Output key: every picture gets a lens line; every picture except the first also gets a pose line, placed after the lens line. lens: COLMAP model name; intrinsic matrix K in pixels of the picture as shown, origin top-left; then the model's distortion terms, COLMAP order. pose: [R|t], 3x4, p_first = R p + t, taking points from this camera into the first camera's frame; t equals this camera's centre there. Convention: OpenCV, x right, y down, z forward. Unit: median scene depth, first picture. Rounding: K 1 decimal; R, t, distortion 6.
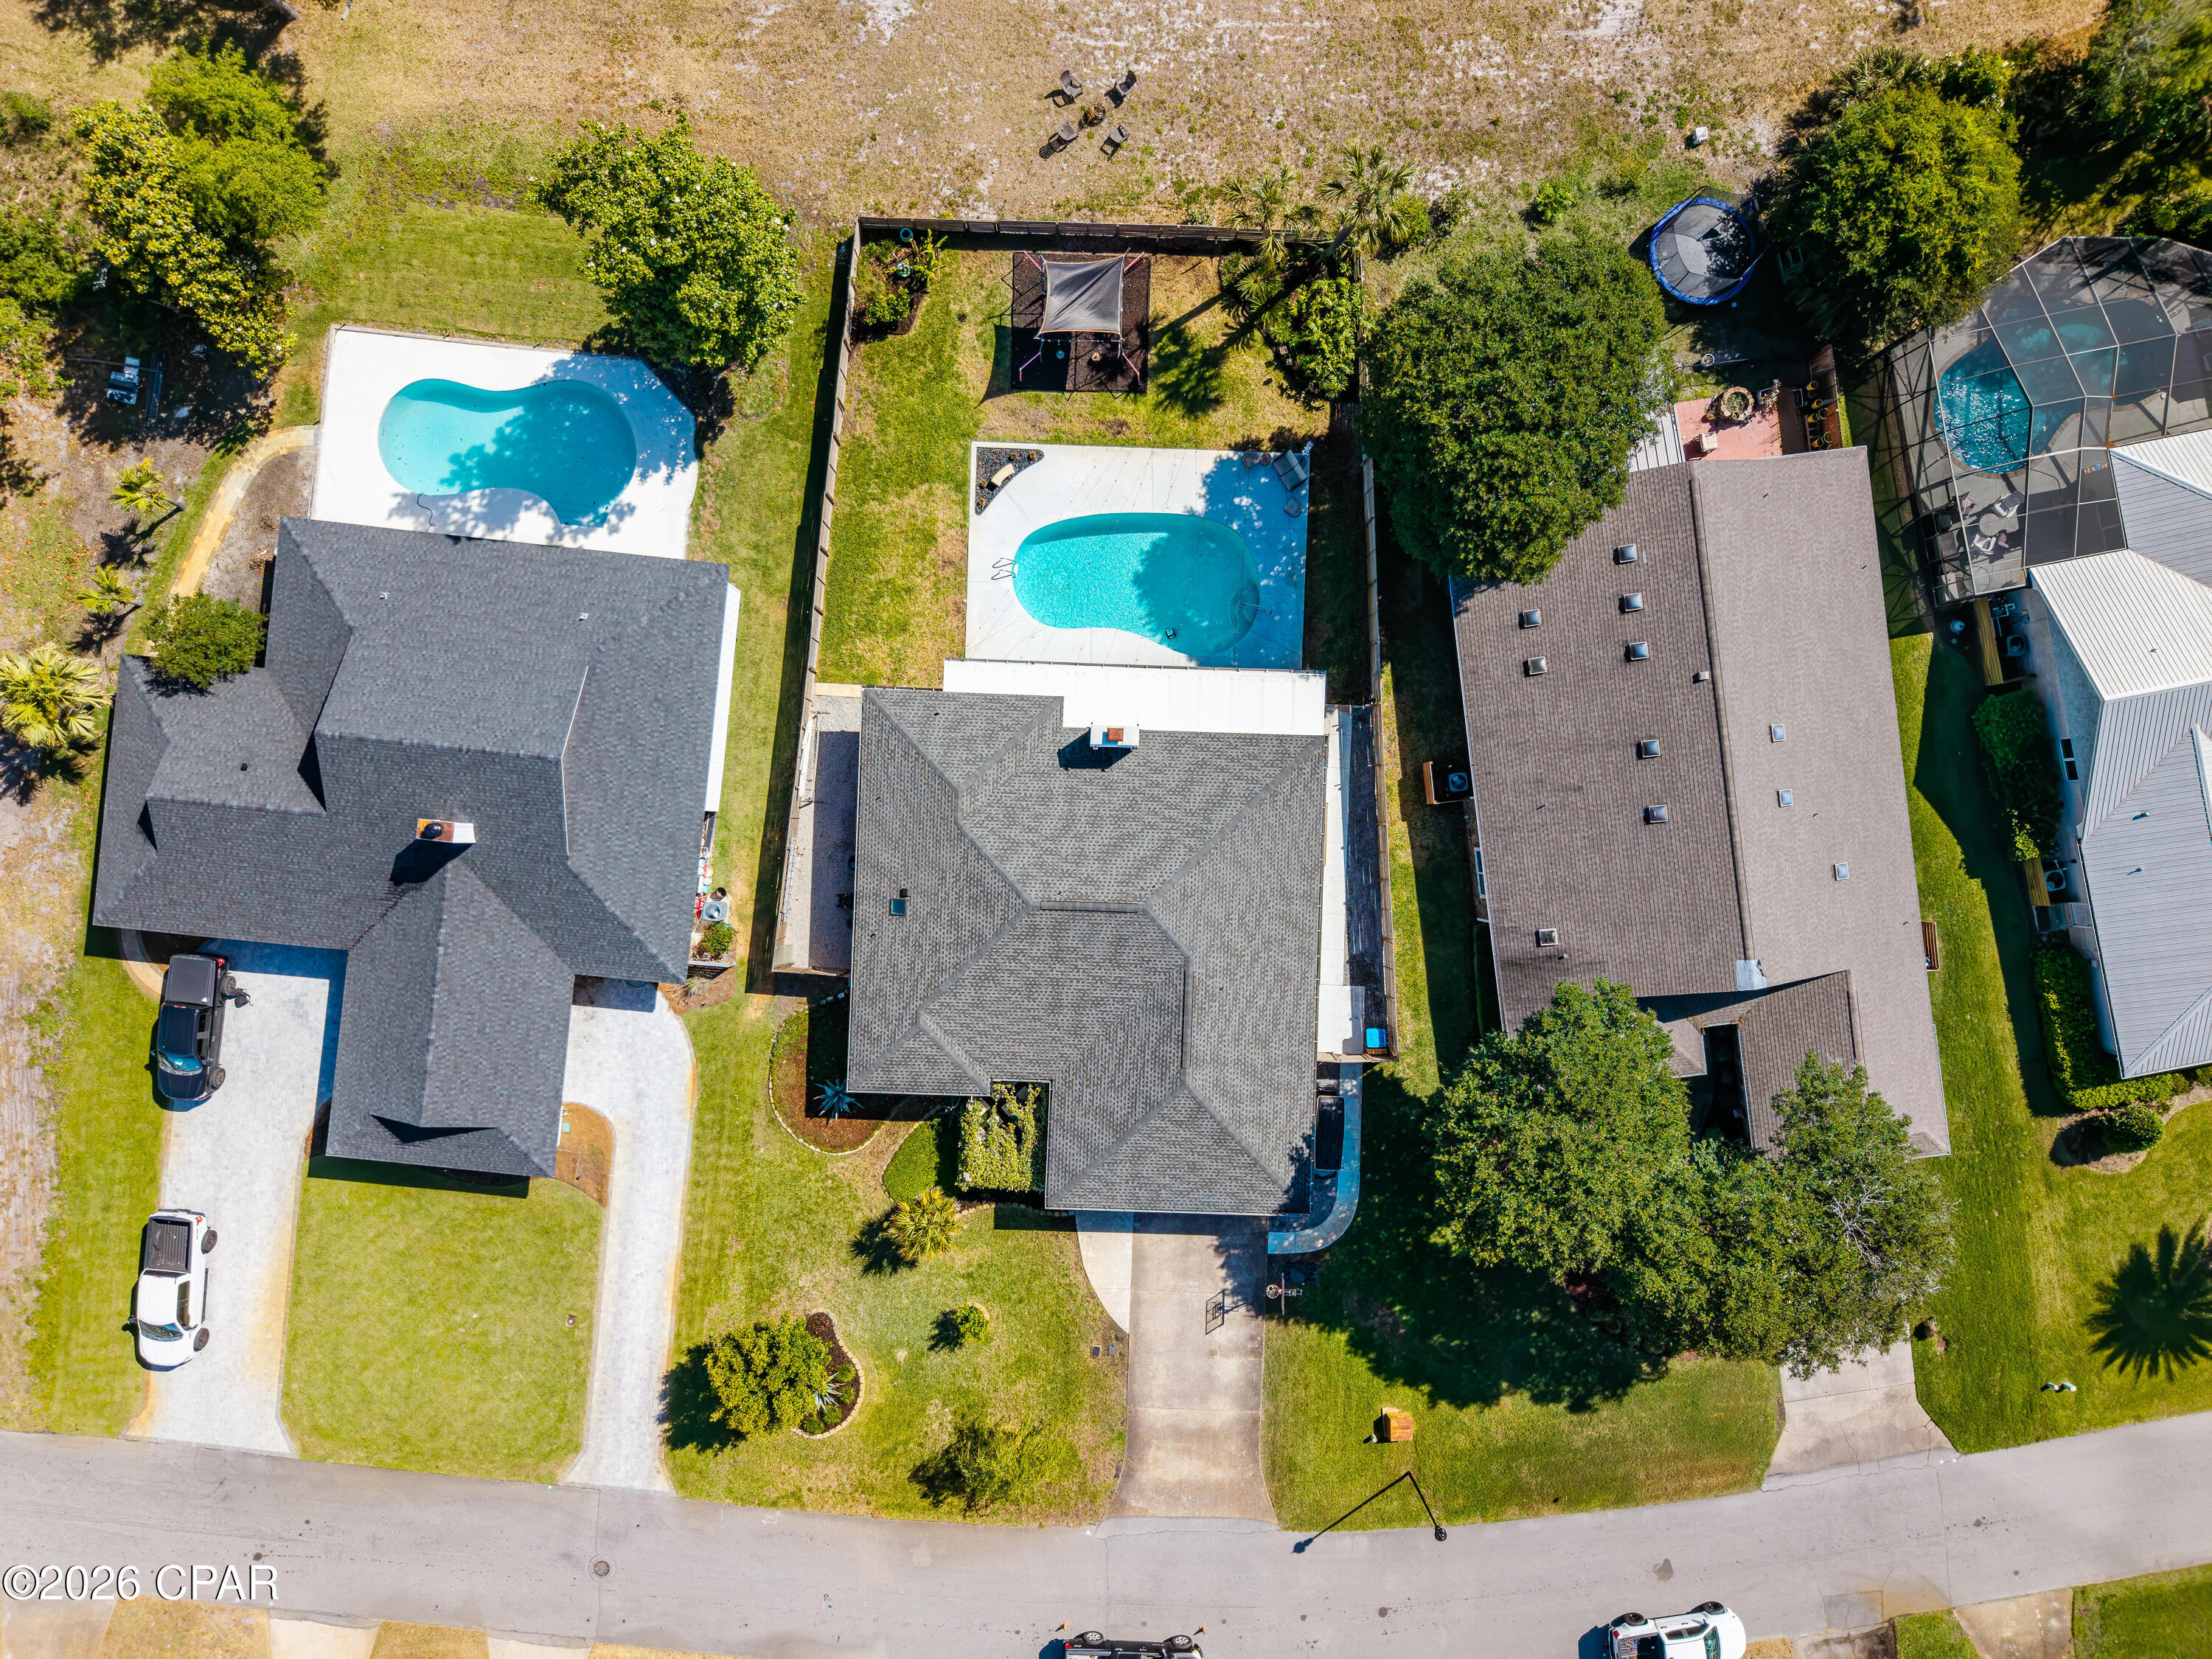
lens RADIAL K [[1483.0, 0, 1105.9], [0, 1483.0, 833.1], [0, 0, 1]] dist [0.013186, -0.011491]
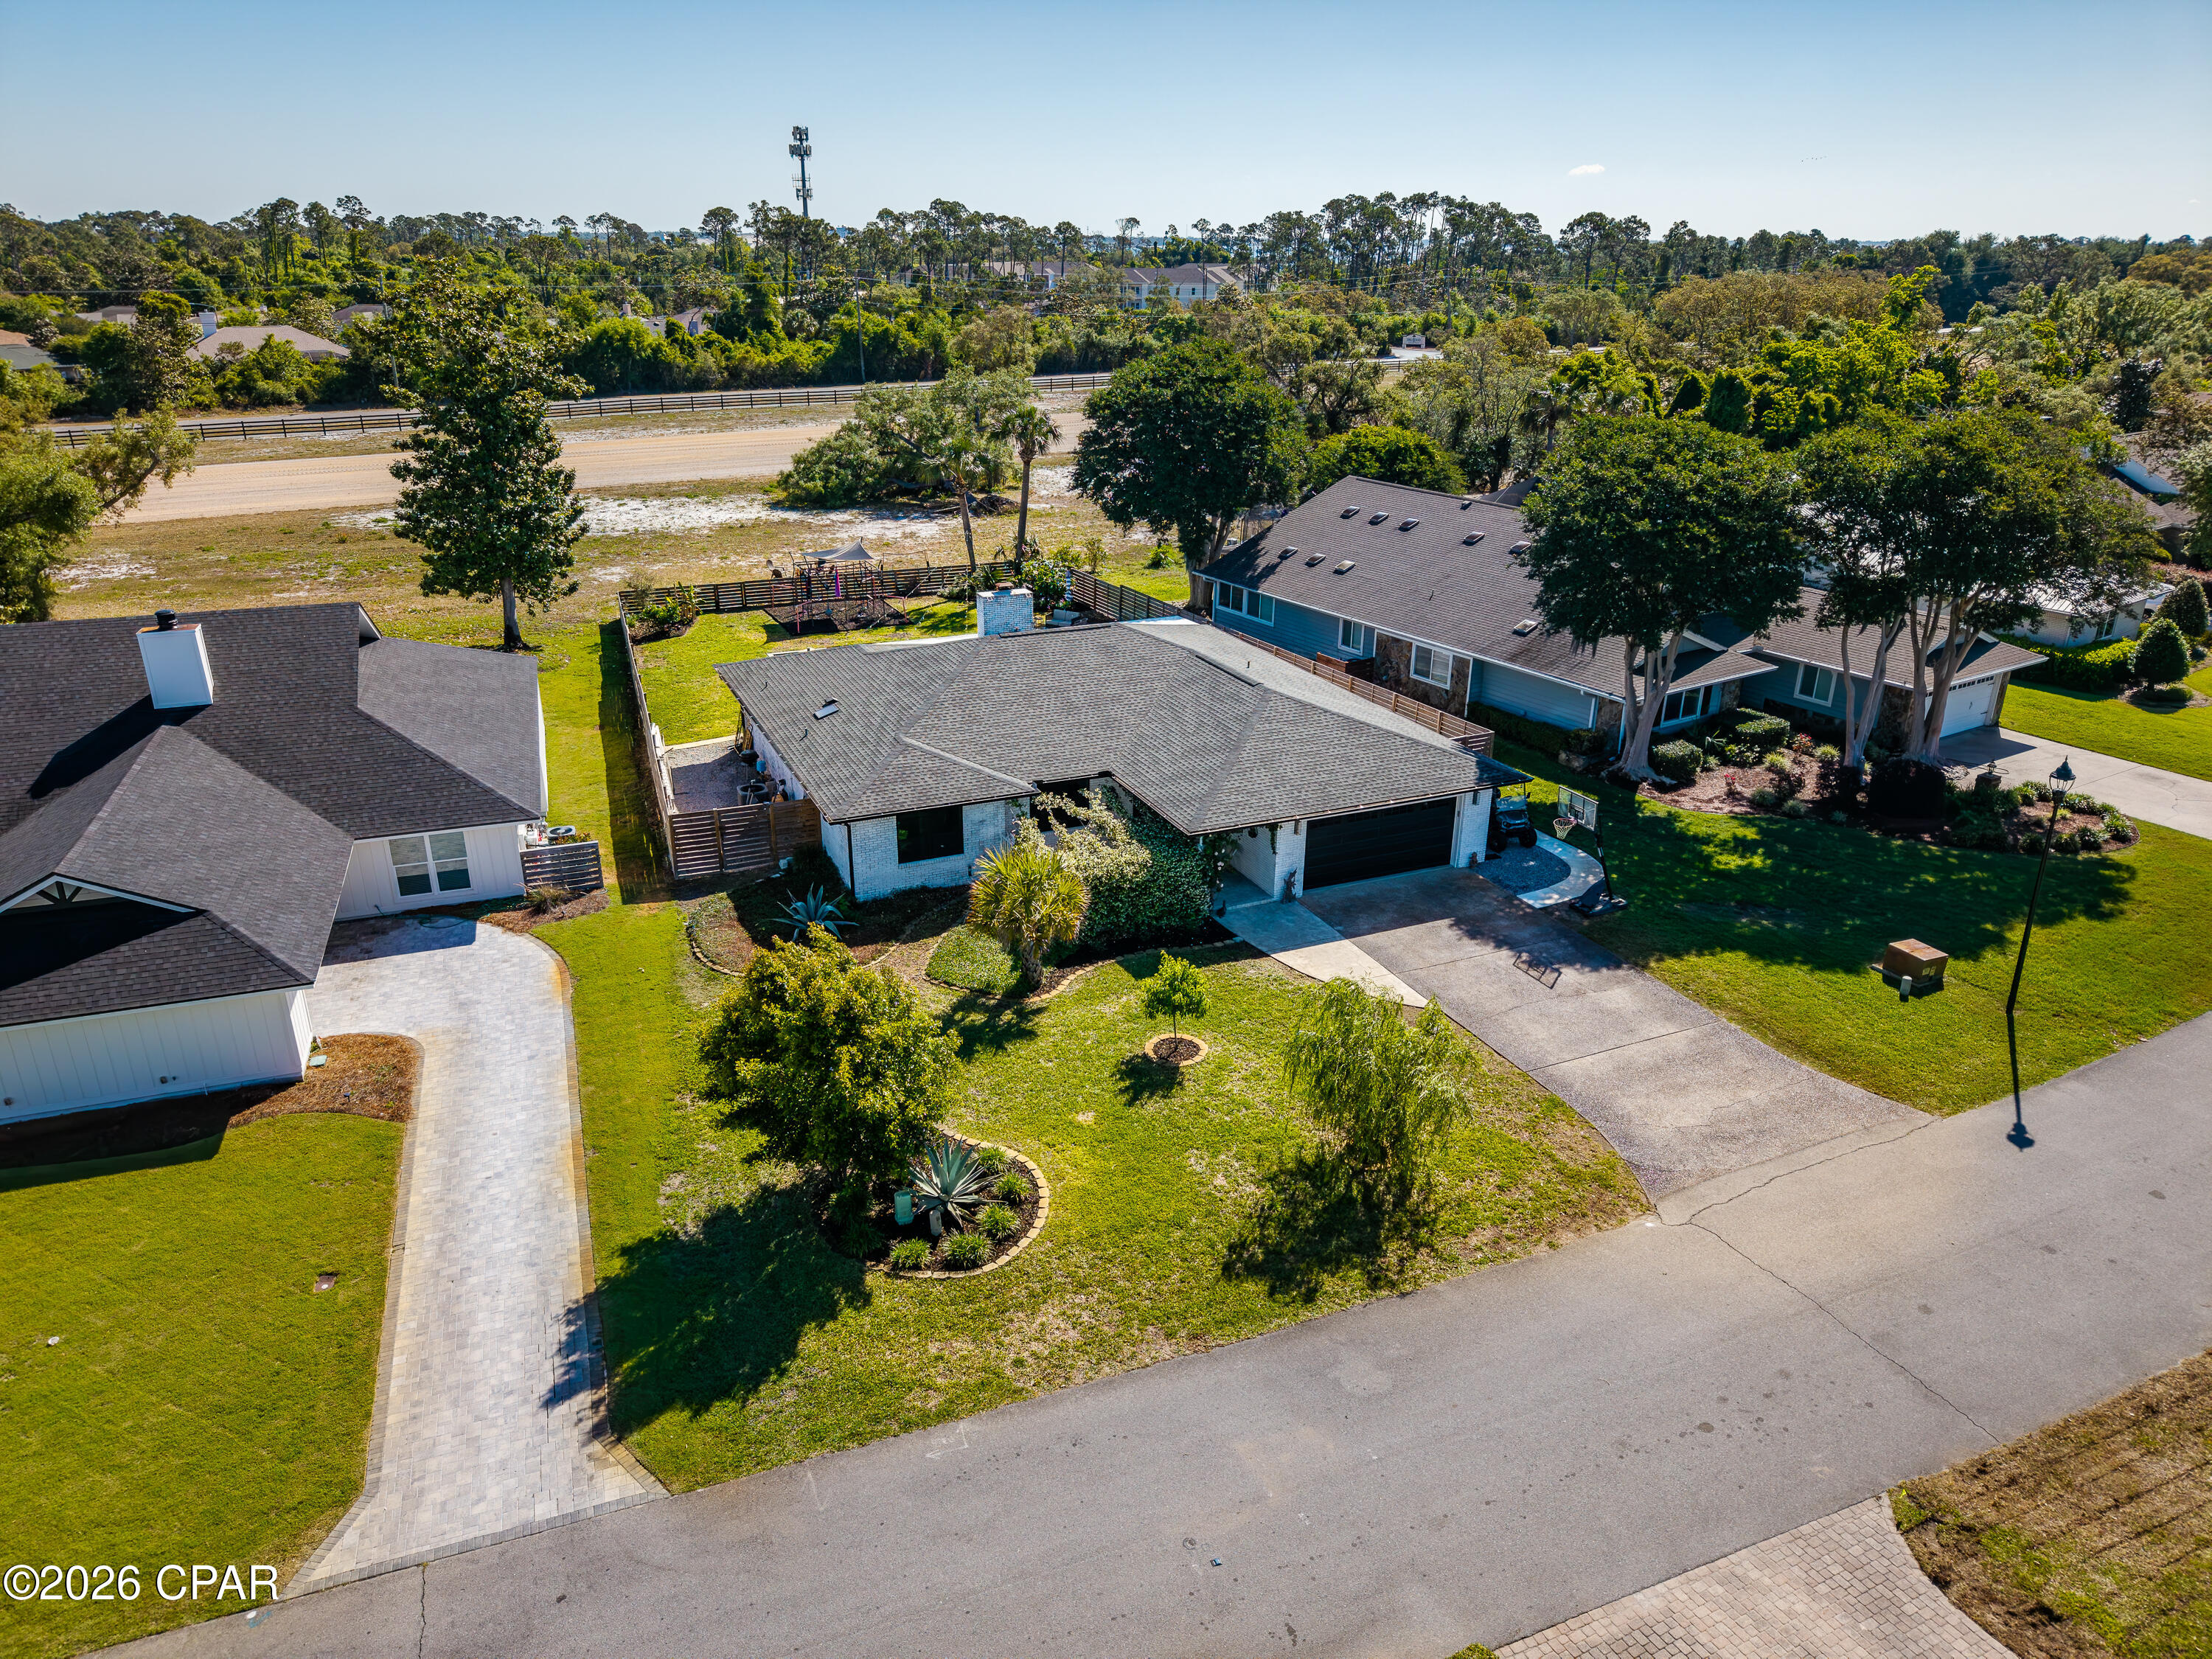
lens RADIAL K [[1483.0, 0, 1112.4], [0, 1483.0, 827.6], [0, 0, 1]] dist [0.013186, -0.011491]
pose [[0.898188, -0.176348, 0.402691, -0.308691], [0.439395, 0.331385, -0.834935, 0.729862], [0.013793, 0.926869, 0.375132, 0.732518]]
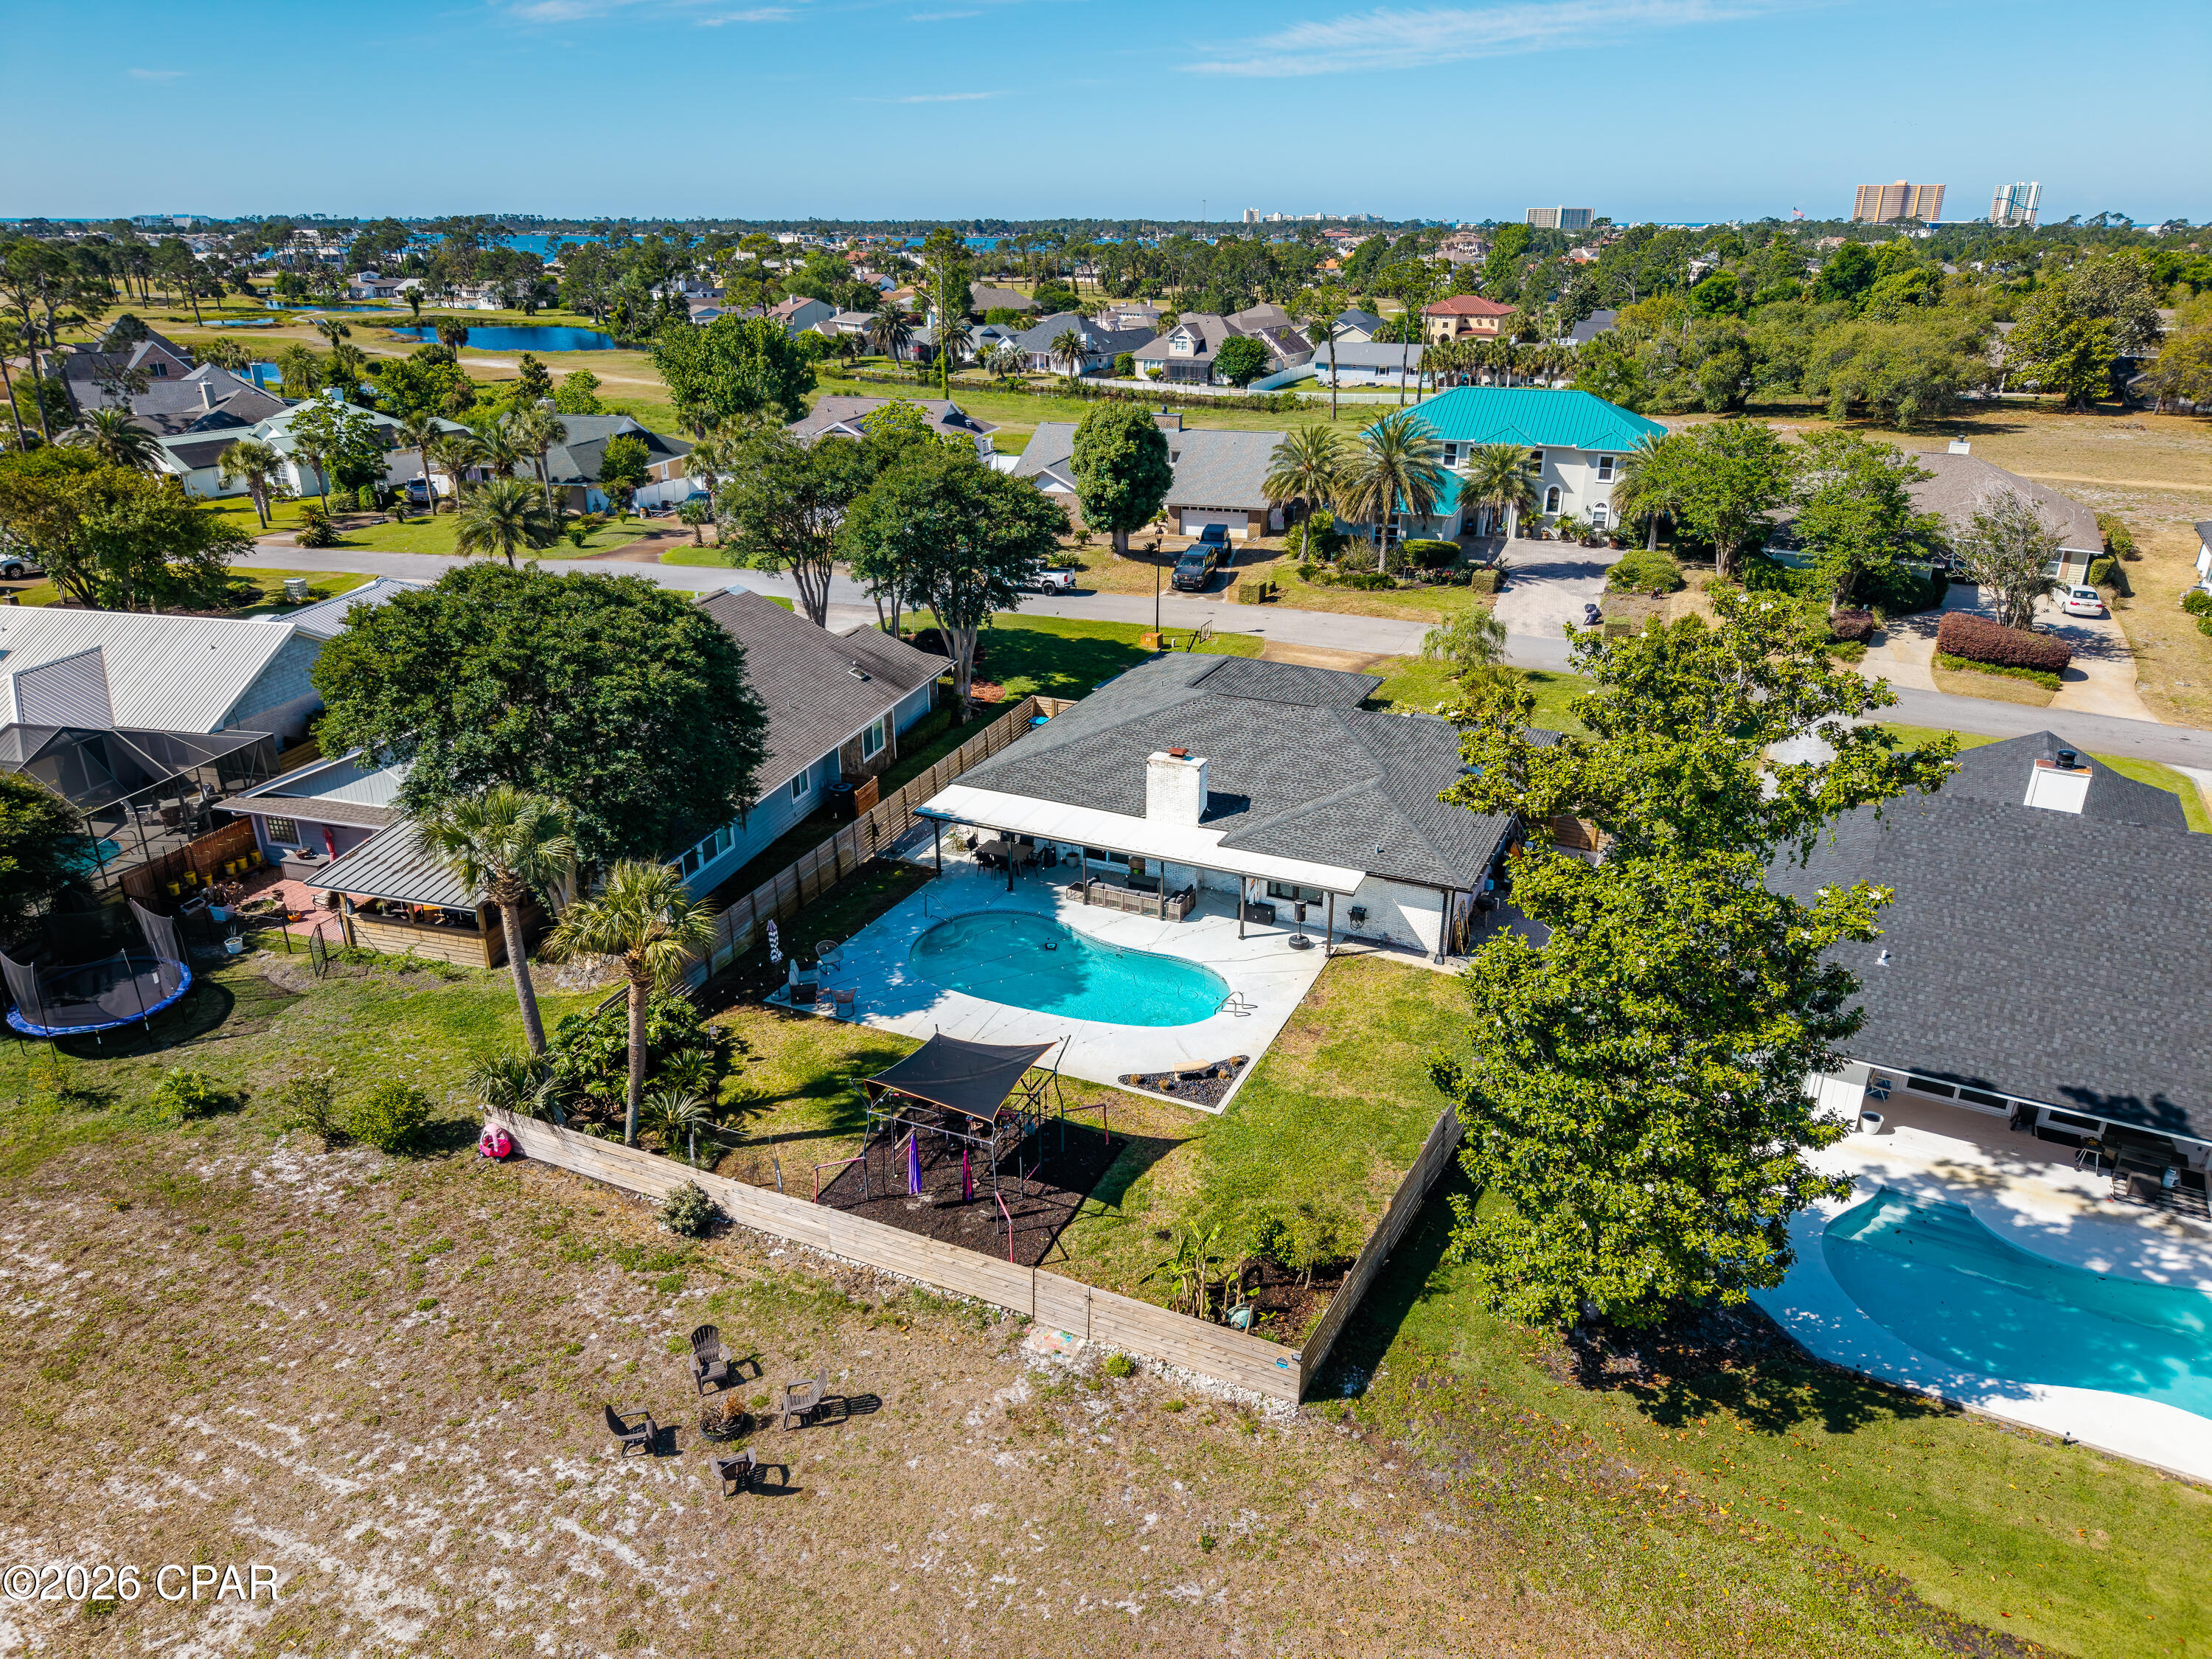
lens RADIAL K [[1483.0, 0, 1104.8], [0, 1483.0, 824.2], [0, 0, 1]] dist [0.013186, -0.011491]
pose [[-0.920276, -0.167567, 0.353571, -0.242554], [0.390747, -0.346953, 0.852608, -0.762502], [-0.020196, 0.922792, 0.384768, 0.659523]]
